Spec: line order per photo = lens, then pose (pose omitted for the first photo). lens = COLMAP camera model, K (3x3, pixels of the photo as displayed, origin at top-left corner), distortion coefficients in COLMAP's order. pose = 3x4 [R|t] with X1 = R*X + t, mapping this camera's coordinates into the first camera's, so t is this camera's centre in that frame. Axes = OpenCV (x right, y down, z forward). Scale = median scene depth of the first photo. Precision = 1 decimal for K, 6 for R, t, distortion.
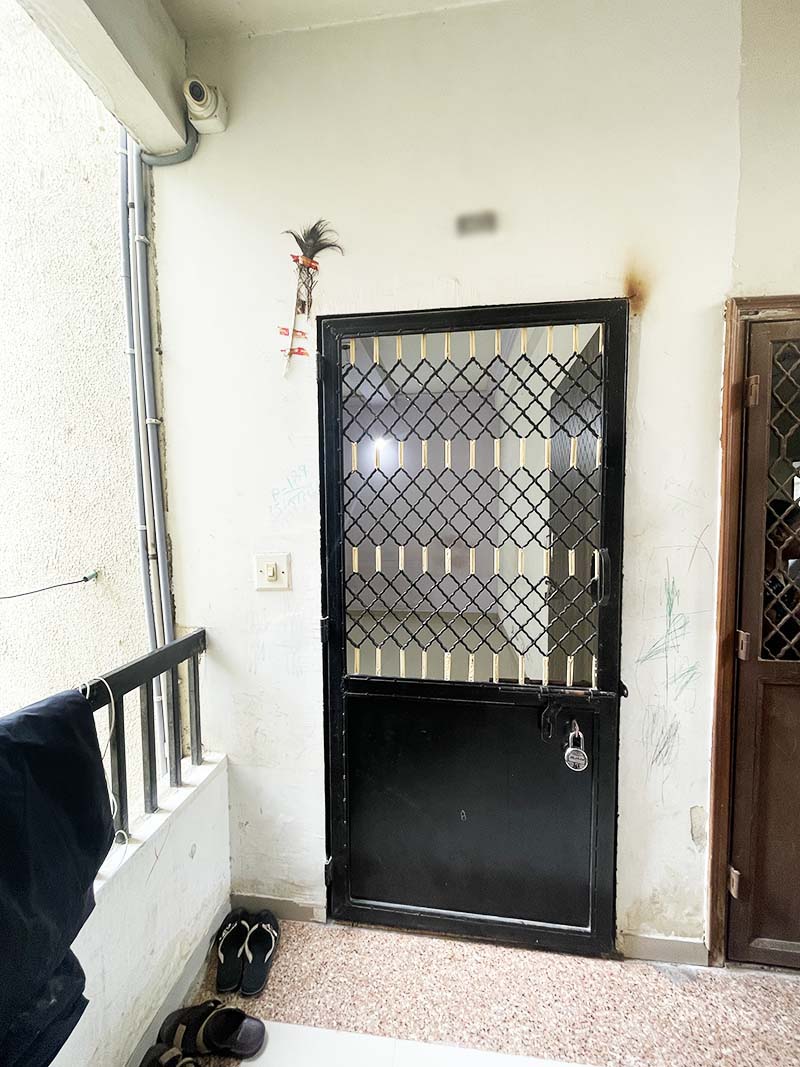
lens RADIAL K [[430.7, 0, 400.0], [0, 430.7, 533.5], [0, 0, 1]] dist [-0.001355, -0.000363]
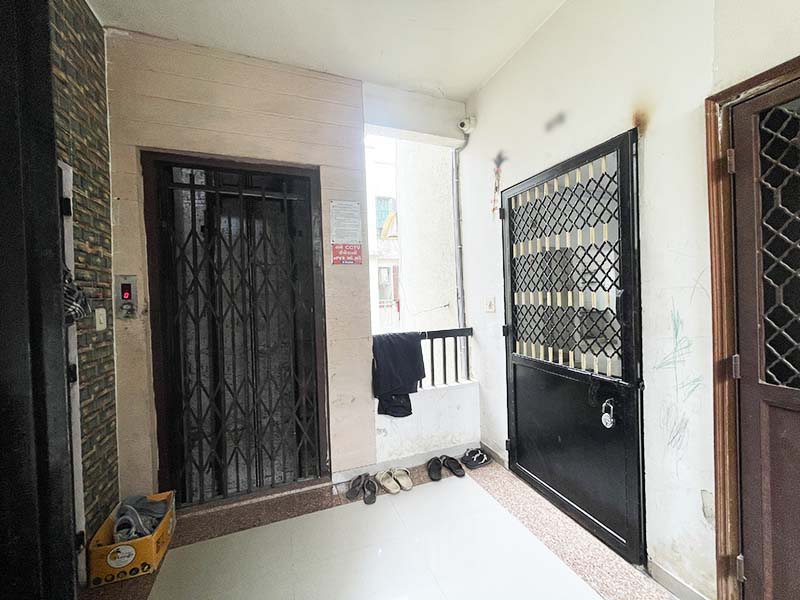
lens RADIAL K [[323.0, 0, 400.0], [0, 323.0, 300.0], [0, 0, 1]] dist [-0.001355, -0.000363]
pose [[0.464039, 0.006605, -0.885790, 1.093087], [-0.021443, 0.999763, -0.003779, 0.089386], [0.885555, 0.020747, 0.464071, -0.258391]]
